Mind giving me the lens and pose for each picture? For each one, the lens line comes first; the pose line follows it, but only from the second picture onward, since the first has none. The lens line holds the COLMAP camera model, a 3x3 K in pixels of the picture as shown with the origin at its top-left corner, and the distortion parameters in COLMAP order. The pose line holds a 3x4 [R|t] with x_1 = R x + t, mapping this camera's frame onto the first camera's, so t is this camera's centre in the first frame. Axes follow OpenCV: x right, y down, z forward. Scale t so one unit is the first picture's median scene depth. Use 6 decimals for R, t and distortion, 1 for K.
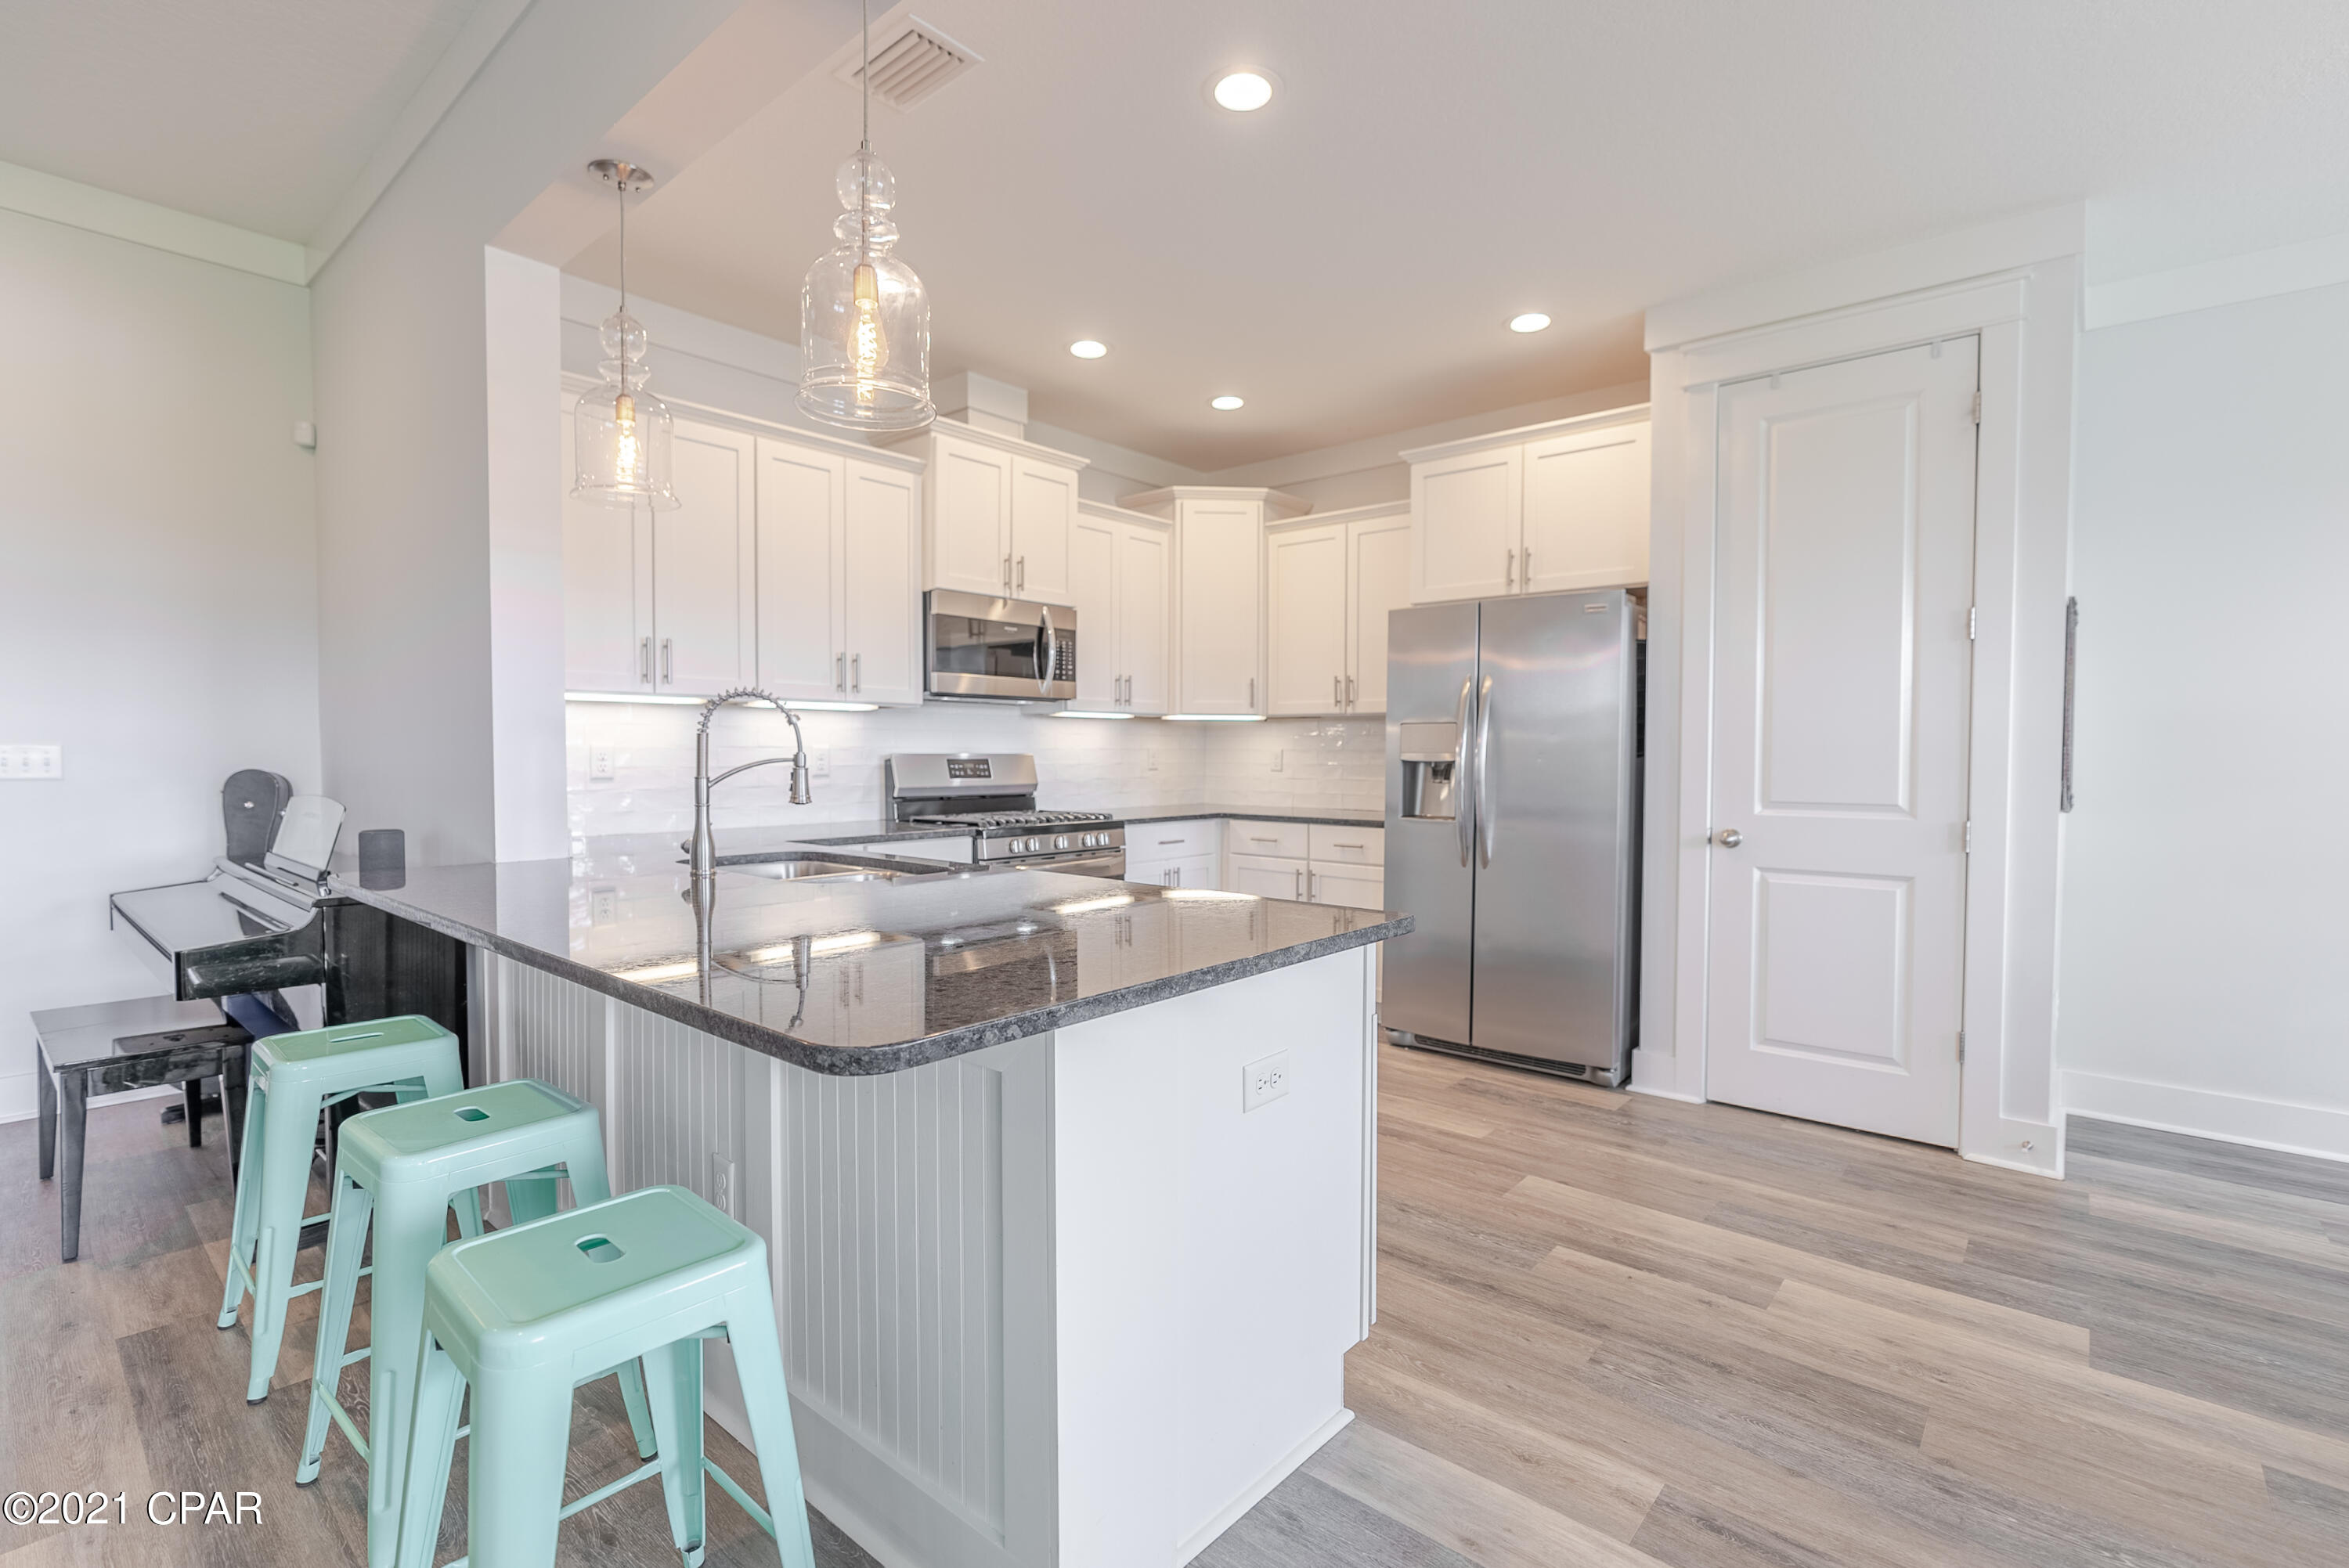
lens RADIAL K [[1069.3, 0, 1174.5], [0, 1069.3, 784.0], [0, 0, 1]] dist [-0.007031, 0.000262]
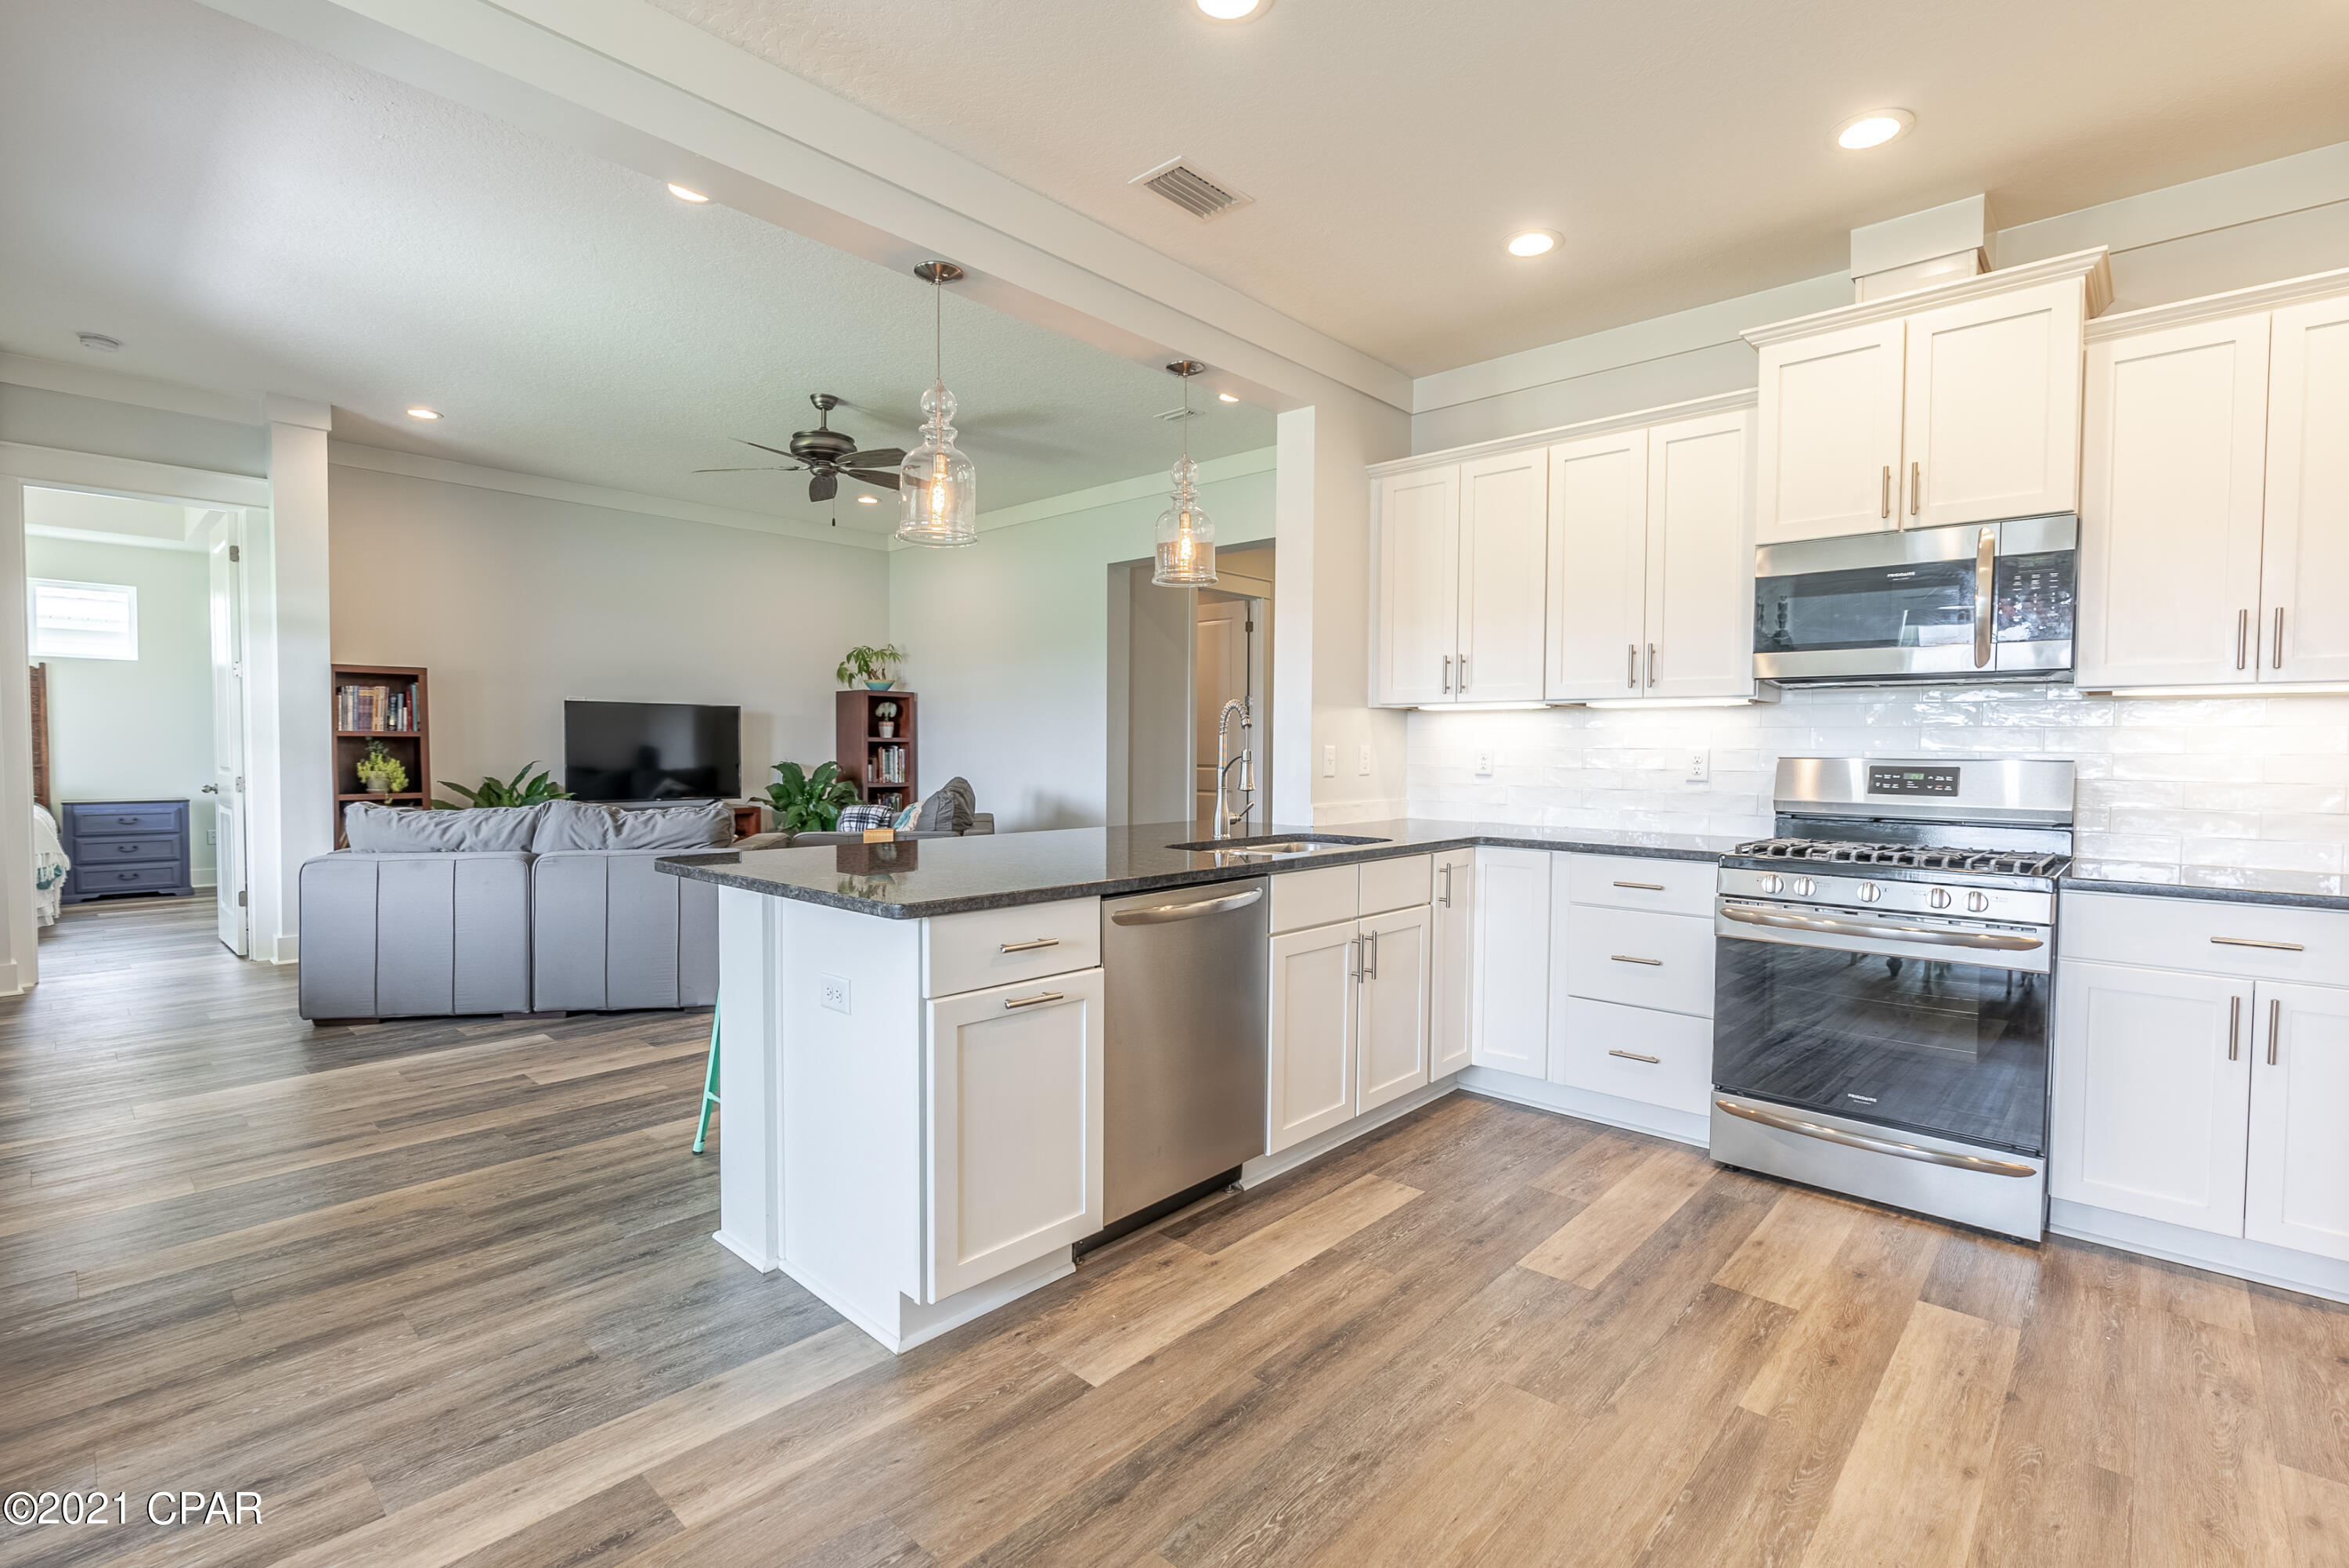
lens RADIAL K [[1065.5, 0, 1181.0], [0, 1065.5, 784.2], [0, 0, 1]] dist [-0.004329, 0.001049]
pose [[-0.033797, 0.031228, -0.998941, 0.566984], [-0.040891, 0.998632, 0.032601, -0.016621], [0.998592, 0.041949, -0.032474, 0.600825]]
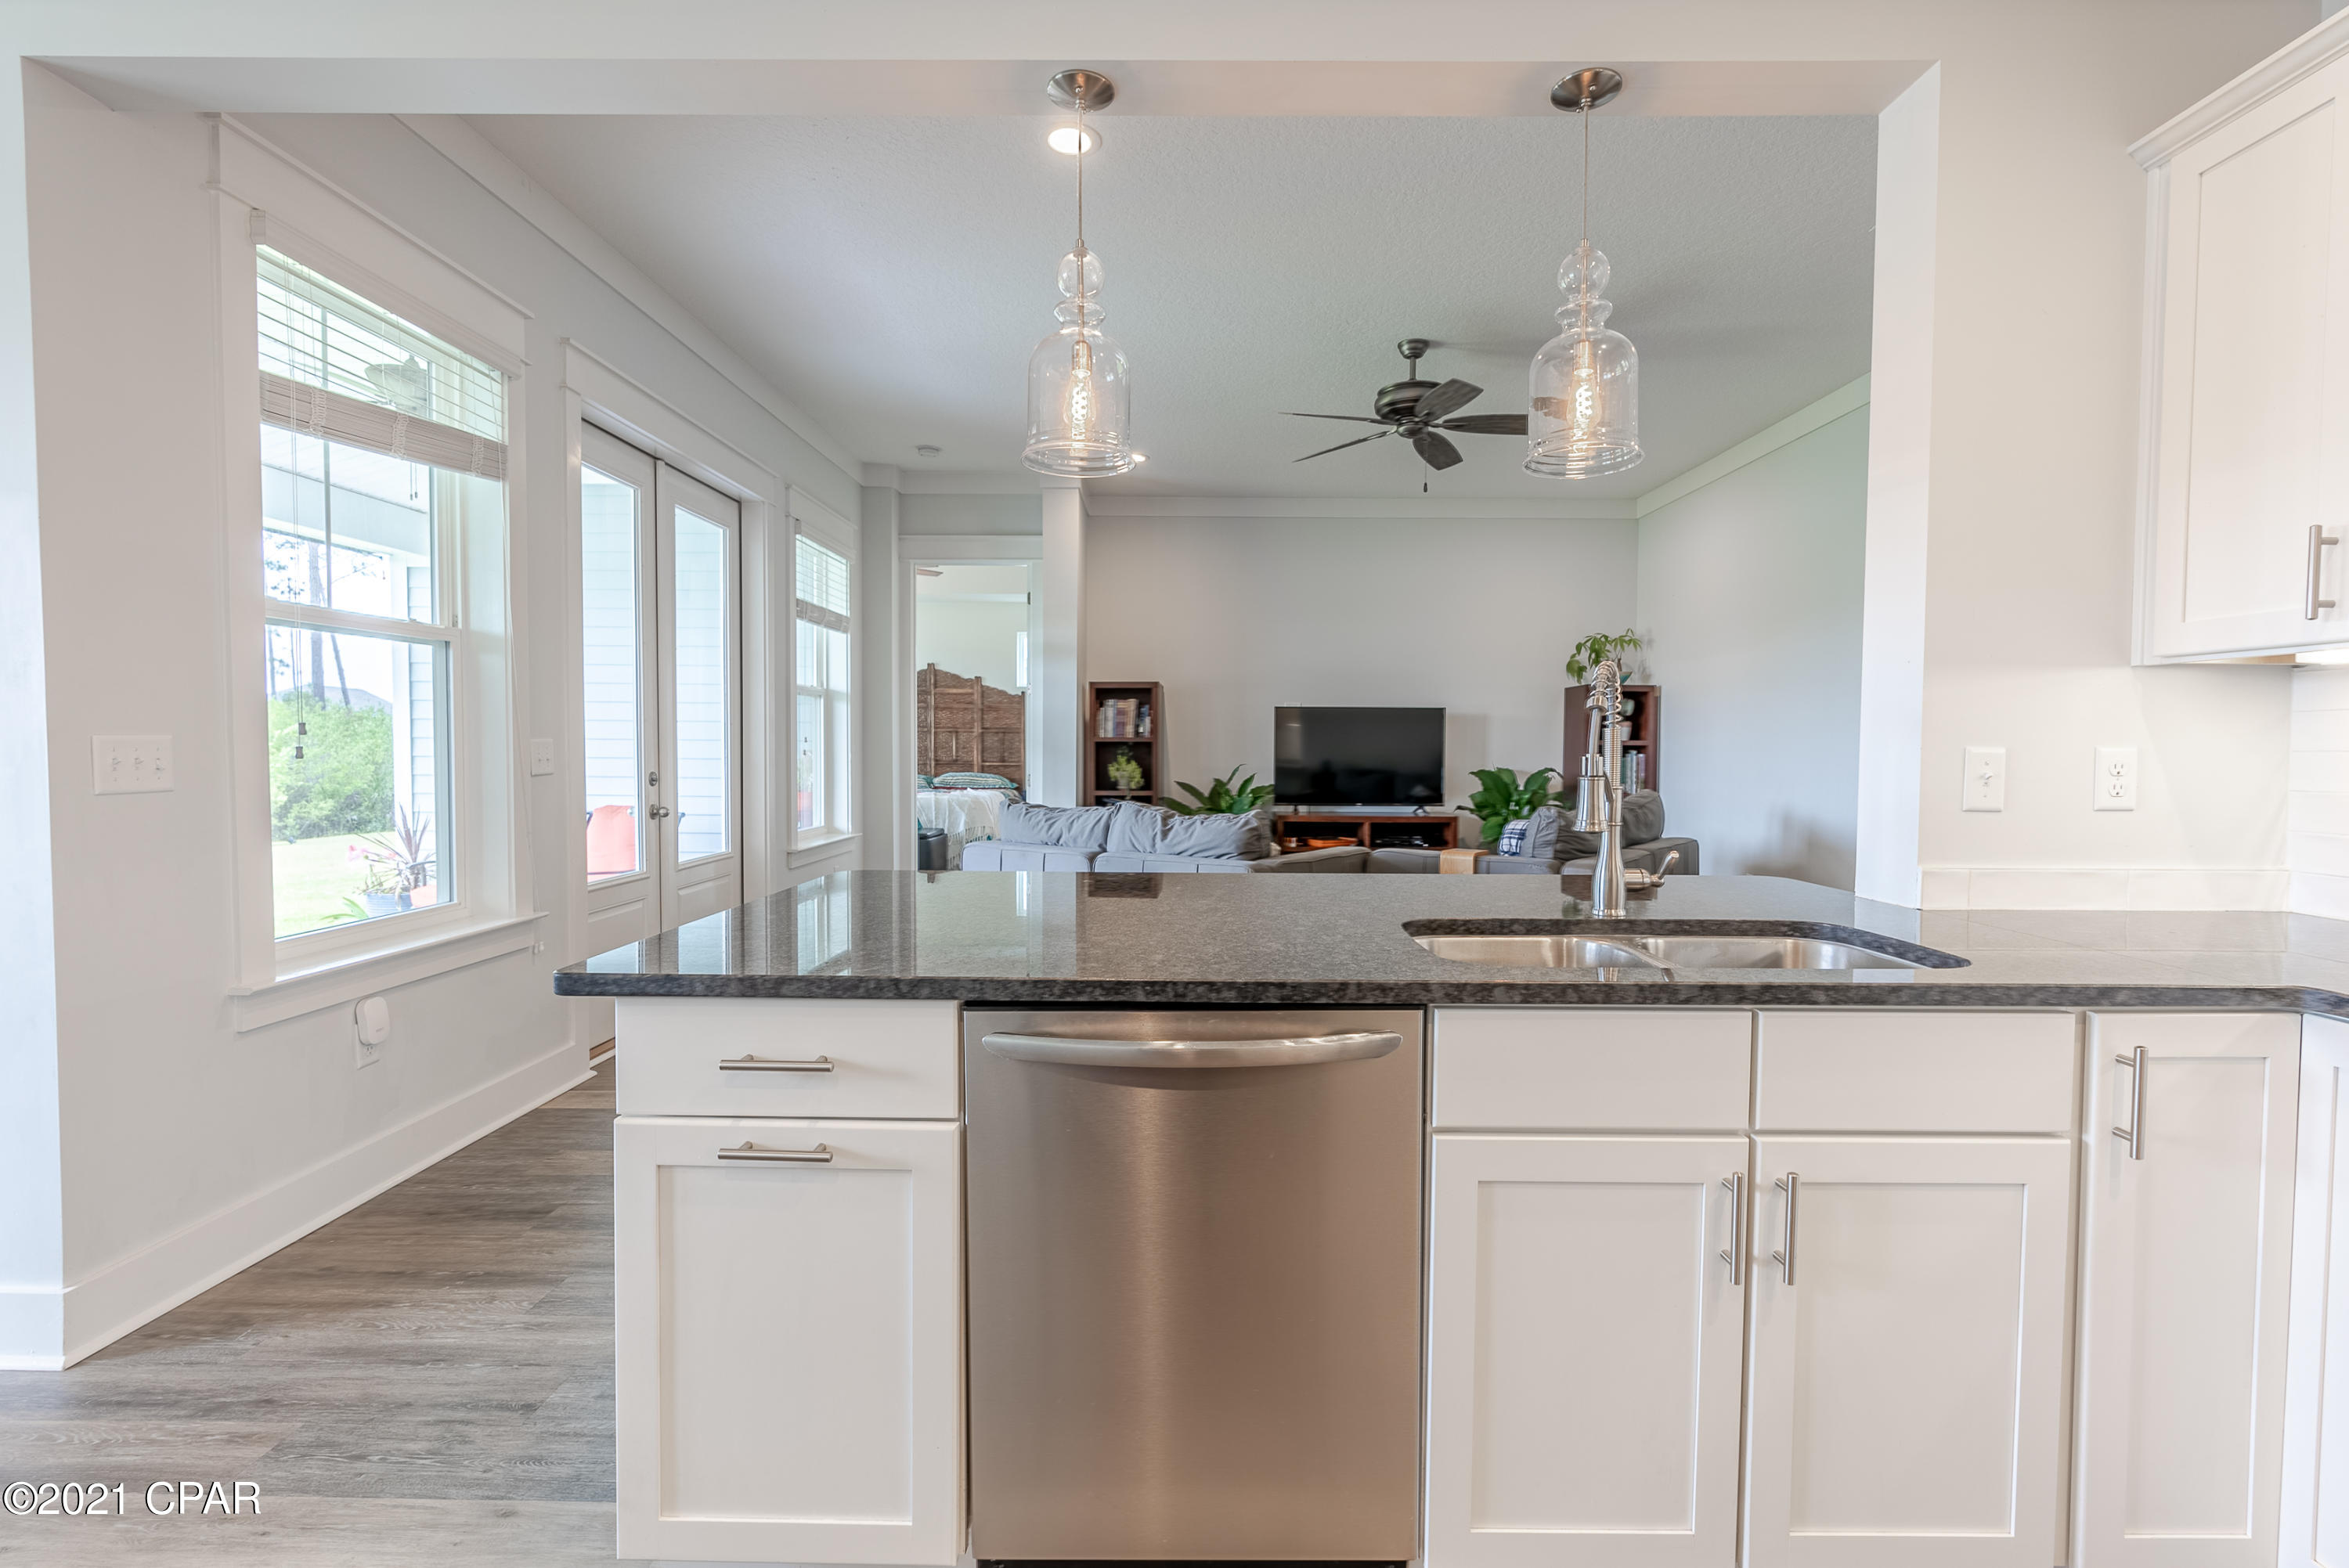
lens RADIAL K [[1069.3, 0, 1174.5], [0, 1069.3, 784.0], [0, 0, 1]] dist [-0.007031, 0.000262]
pose [[-0.762513, 0.015008, -0.646799, 0.171731], [-0.030230, 0.997812, 0.058791, -0.026377], [0.646266, 0.064382, -0.760391, 0.832600]]
